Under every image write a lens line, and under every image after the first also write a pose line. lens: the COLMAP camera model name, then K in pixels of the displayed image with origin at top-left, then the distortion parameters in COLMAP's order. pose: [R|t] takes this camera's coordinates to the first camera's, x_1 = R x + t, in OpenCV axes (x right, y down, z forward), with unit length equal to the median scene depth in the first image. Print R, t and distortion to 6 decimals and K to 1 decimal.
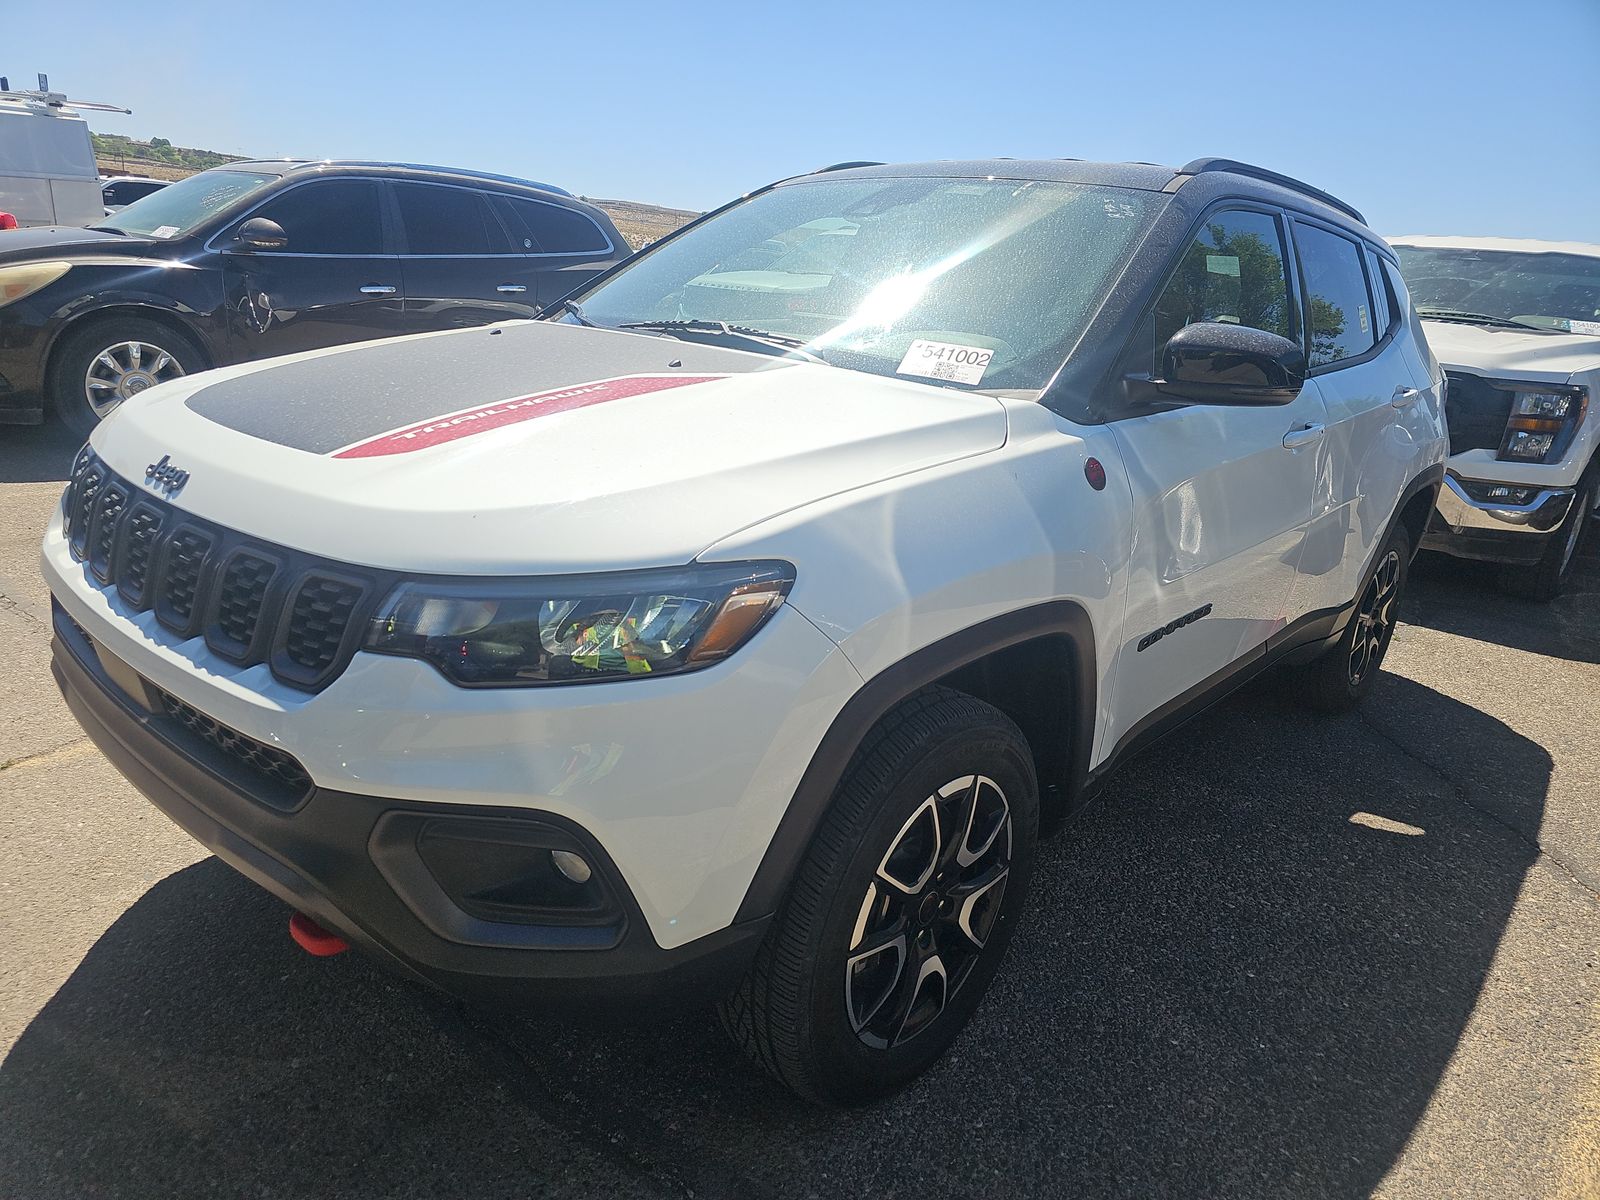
lens RADIAL K [[1067.0, 0, 799.3], [0, 1067.0, 589.4], [0, 0, 1]] dist [0.055028, -0.054774]
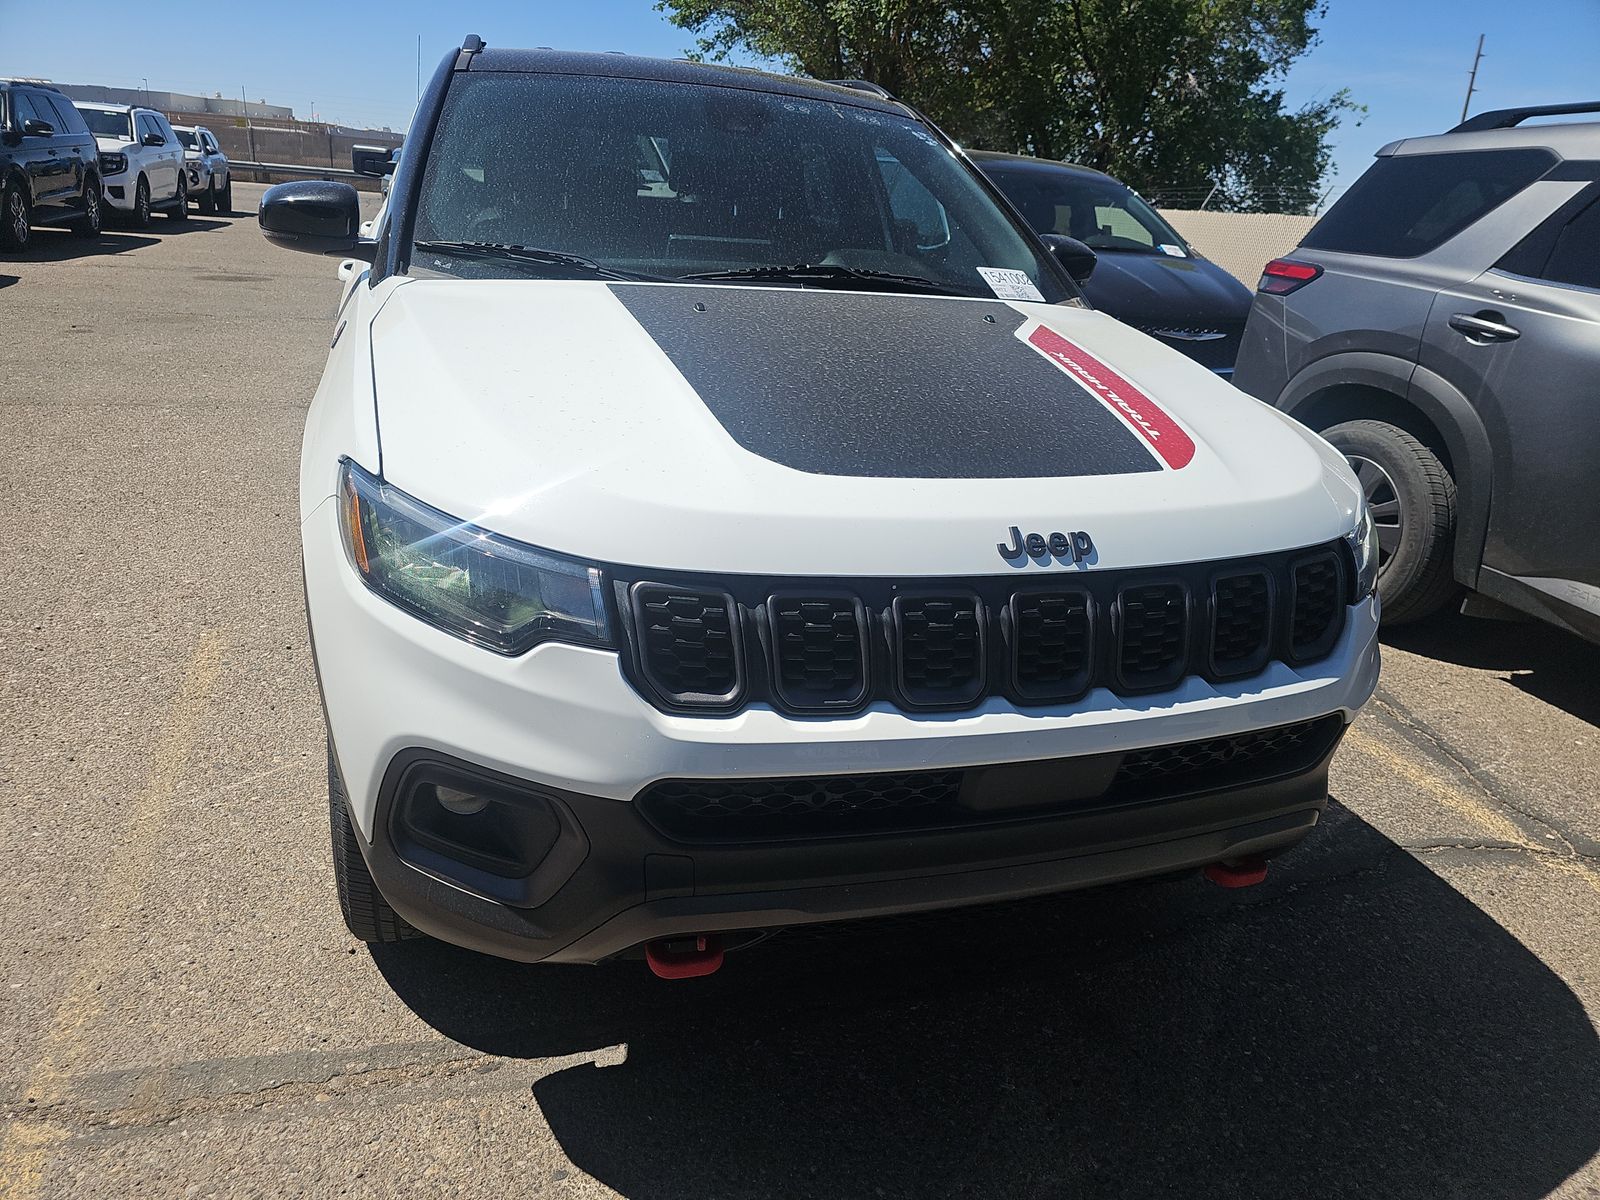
lens RADIAL K [[1067.0, 0, 792.5], [0, 1067.0, 612.4], [0, 0, 1]] dist [0.055028, -0.054774]
pose [[0.488727, -0.358489, 0.795381, -1.392816], [0.211272, 0.933174, 0.290776, -0.349299], [-0.846469, 0.025932, 0.531806, 0.732950]]
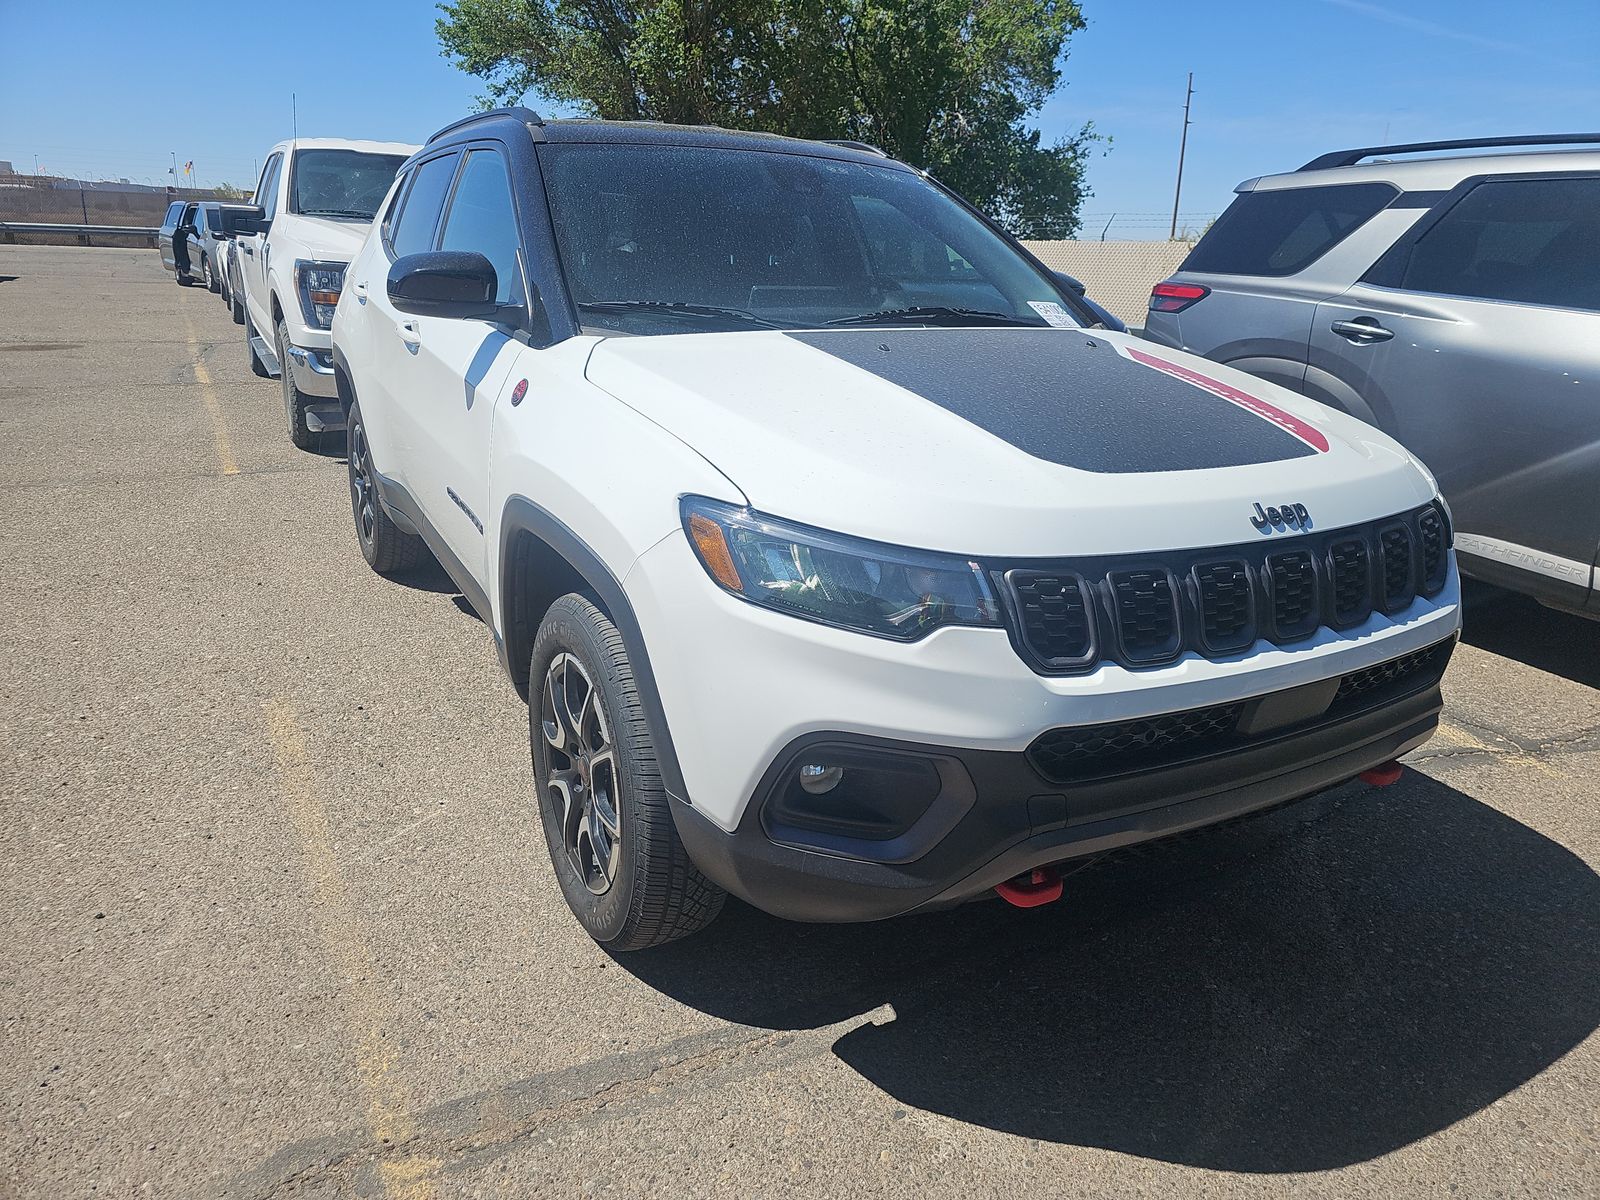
lens RADIAL K [[1067.0, 0, 826.7], [0, 1067.0, 583.2], [0, 0, 1]] dist [0.055028, -0.054774]
pose [[0.298585, -0.352594, 0.886862, -1.717045], [0.251669, 0.925450, 0.283205, -0.467426], [-0.920603, 0.138635, 0.365062, 1.048893]]
